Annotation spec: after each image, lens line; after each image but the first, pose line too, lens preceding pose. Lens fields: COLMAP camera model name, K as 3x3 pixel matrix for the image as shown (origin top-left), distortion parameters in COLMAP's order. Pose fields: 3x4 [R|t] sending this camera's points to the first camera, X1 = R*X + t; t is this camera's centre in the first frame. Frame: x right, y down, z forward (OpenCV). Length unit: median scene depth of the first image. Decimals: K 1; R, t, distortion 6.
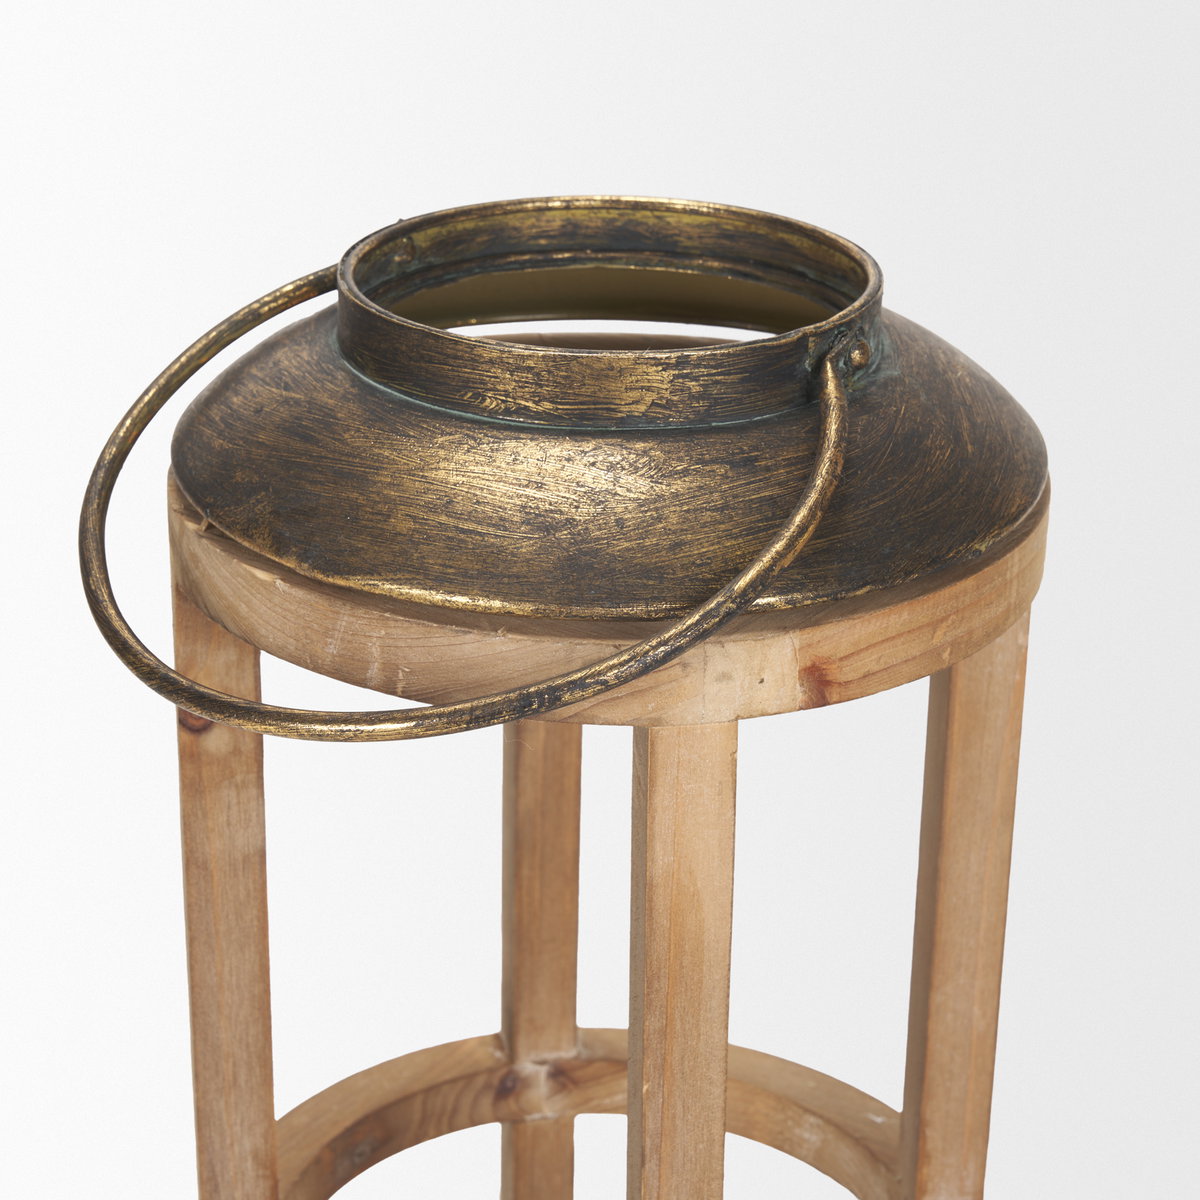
lens RADIAL K [[2949.8, 0, 600.0], [0, 2949.8, 600.0], [0, 0, 1]] dist [-0.086600, -0.376261]
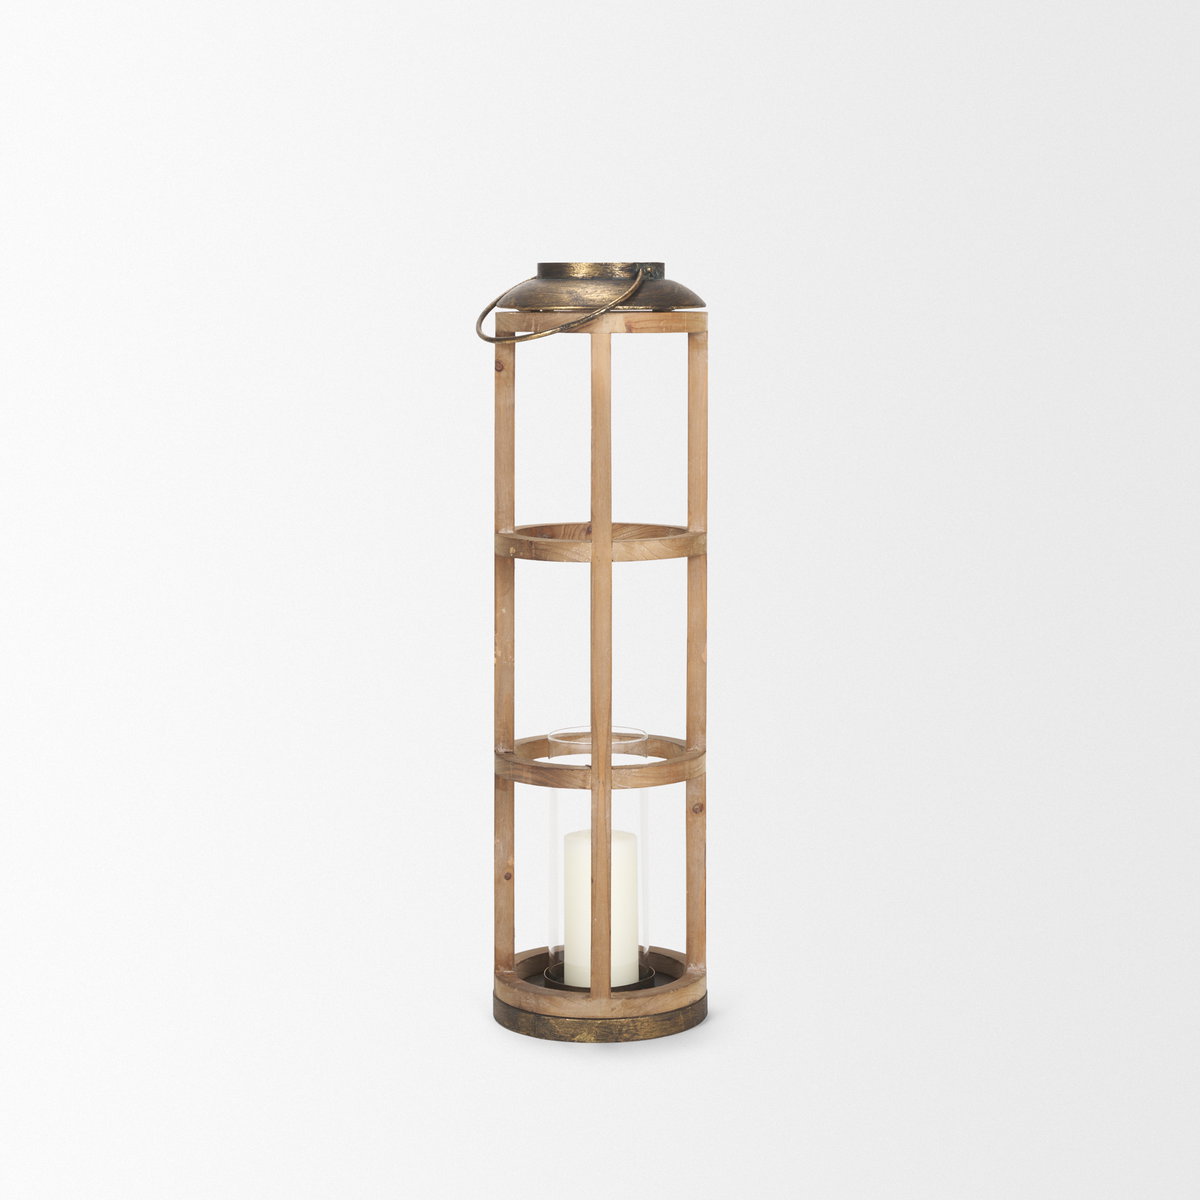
lens RADIAL K [[2629.2, 0, 600.0], [0, 2629.2, 600.0], [0, 0, 1]] dist [-0.094517, -0.090614]
pose [[0.984106, 0.007930, -0.177408, 0.622669], [-0.056574, 0.960952, -0.270869, 1.268956], [0.168332, 0.276600, 0.946127, -2.239443]]
